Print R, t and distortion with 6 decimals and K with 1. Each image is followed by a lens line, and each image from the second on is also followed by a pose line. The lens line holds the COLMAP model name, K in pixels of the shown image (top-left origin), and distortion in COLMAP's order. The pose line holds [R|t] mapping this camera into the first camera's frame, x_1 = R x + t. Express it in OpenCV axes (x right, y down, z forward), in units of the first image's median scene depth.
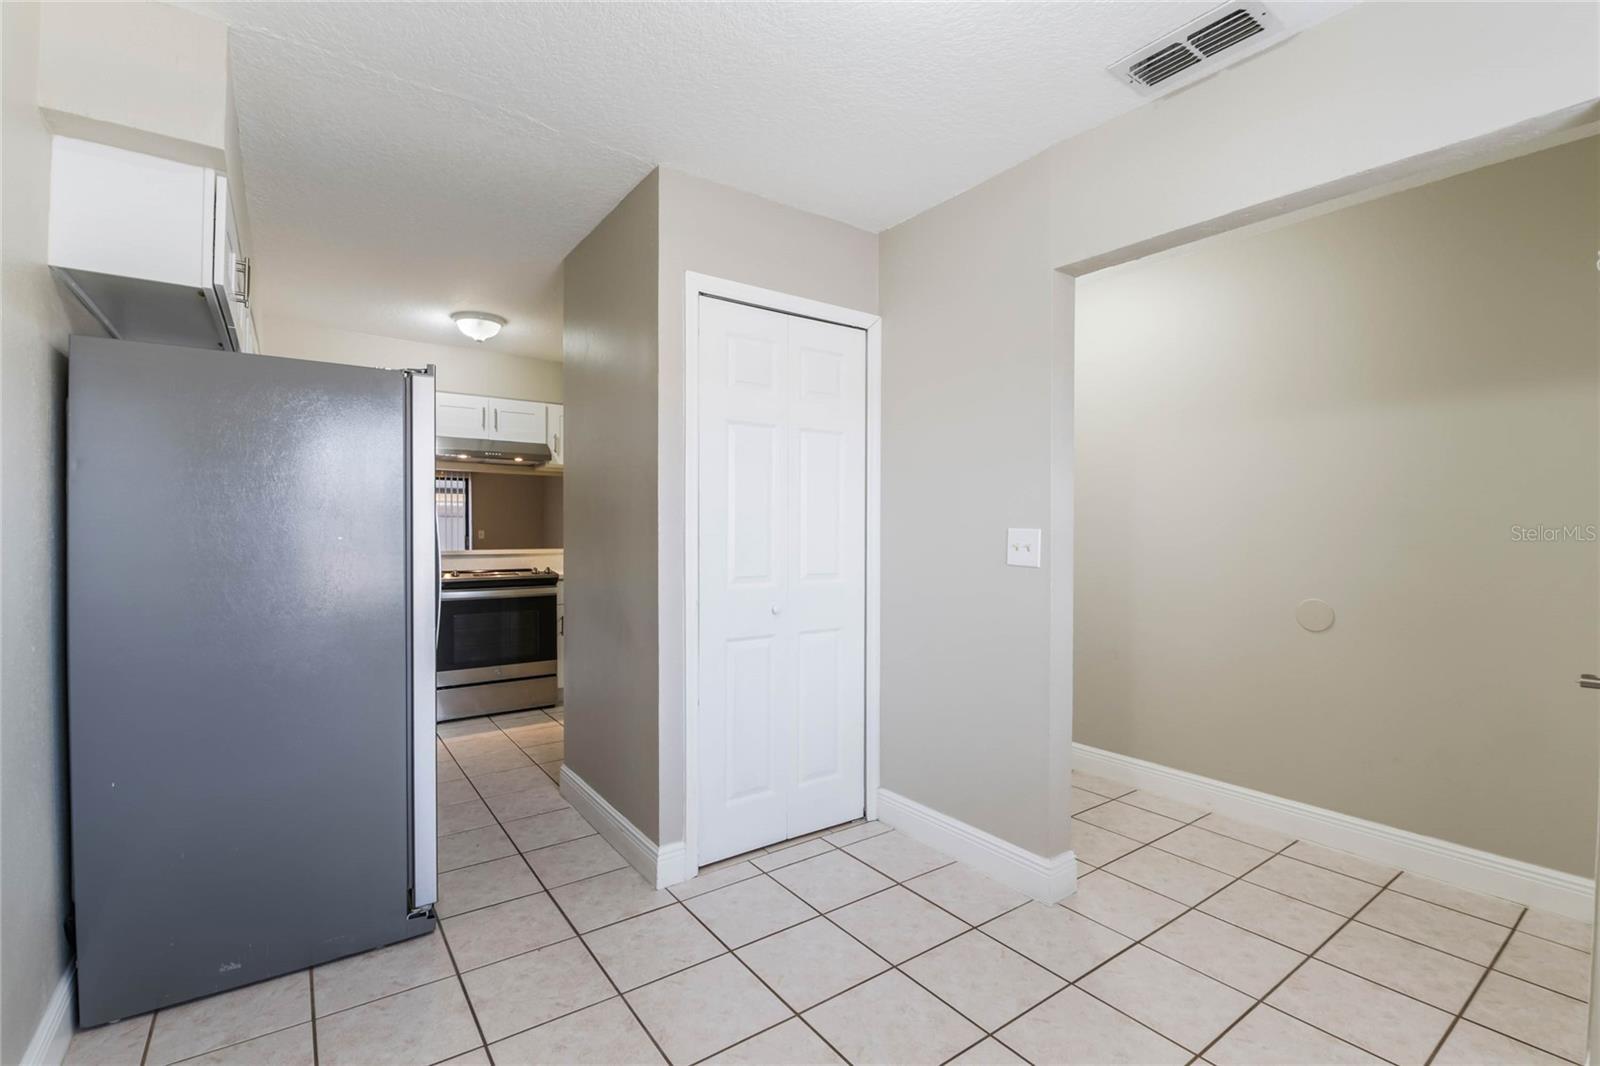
lens RADIAL K [[714.0, 0, 805.0], [0, 714.0, 535.0], [0, 0, 1]] dist [-0.016636, -0.000806]
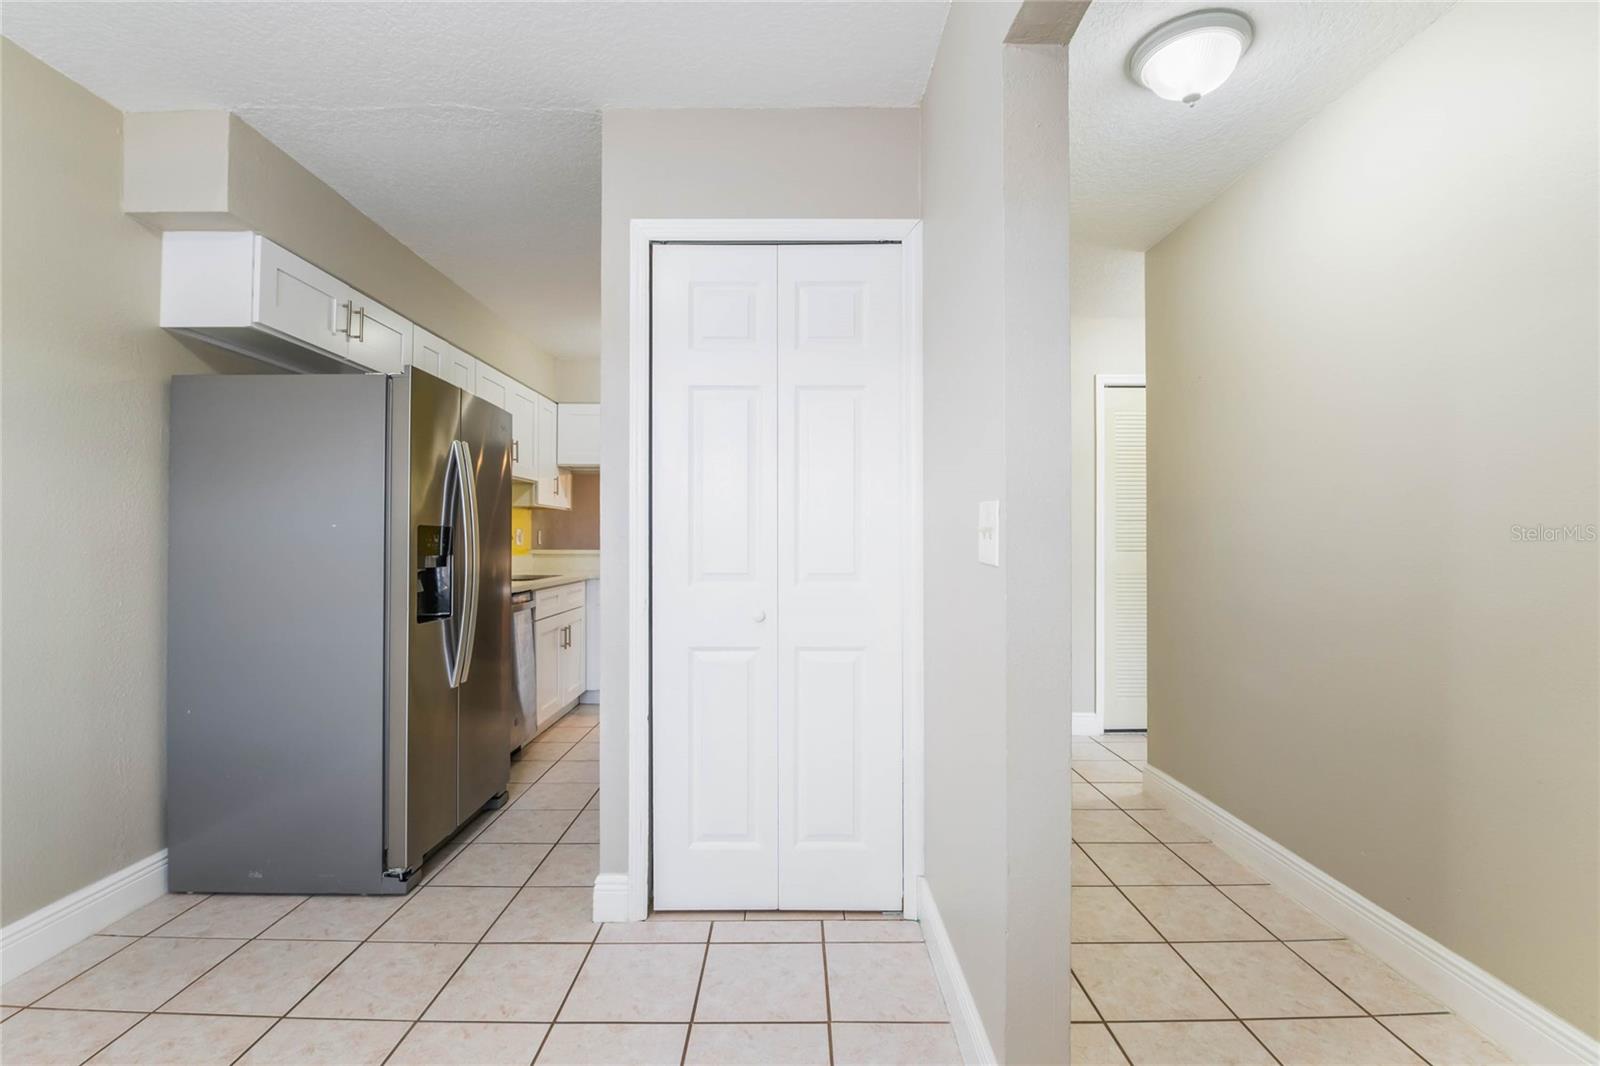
lens RADIAL K [[714.0, 0, 797.5], [0, 714.0, 532.4], [0, 0, 1]] dist [-0.016636, -0.000806]
pose [[0.809029, -0.004941, -0.587748, 0.504544], [-0.001061, 0.999951, -0.009865, 0.020552], [0.587768, 0.008605, 0.808984, 0.414494]]
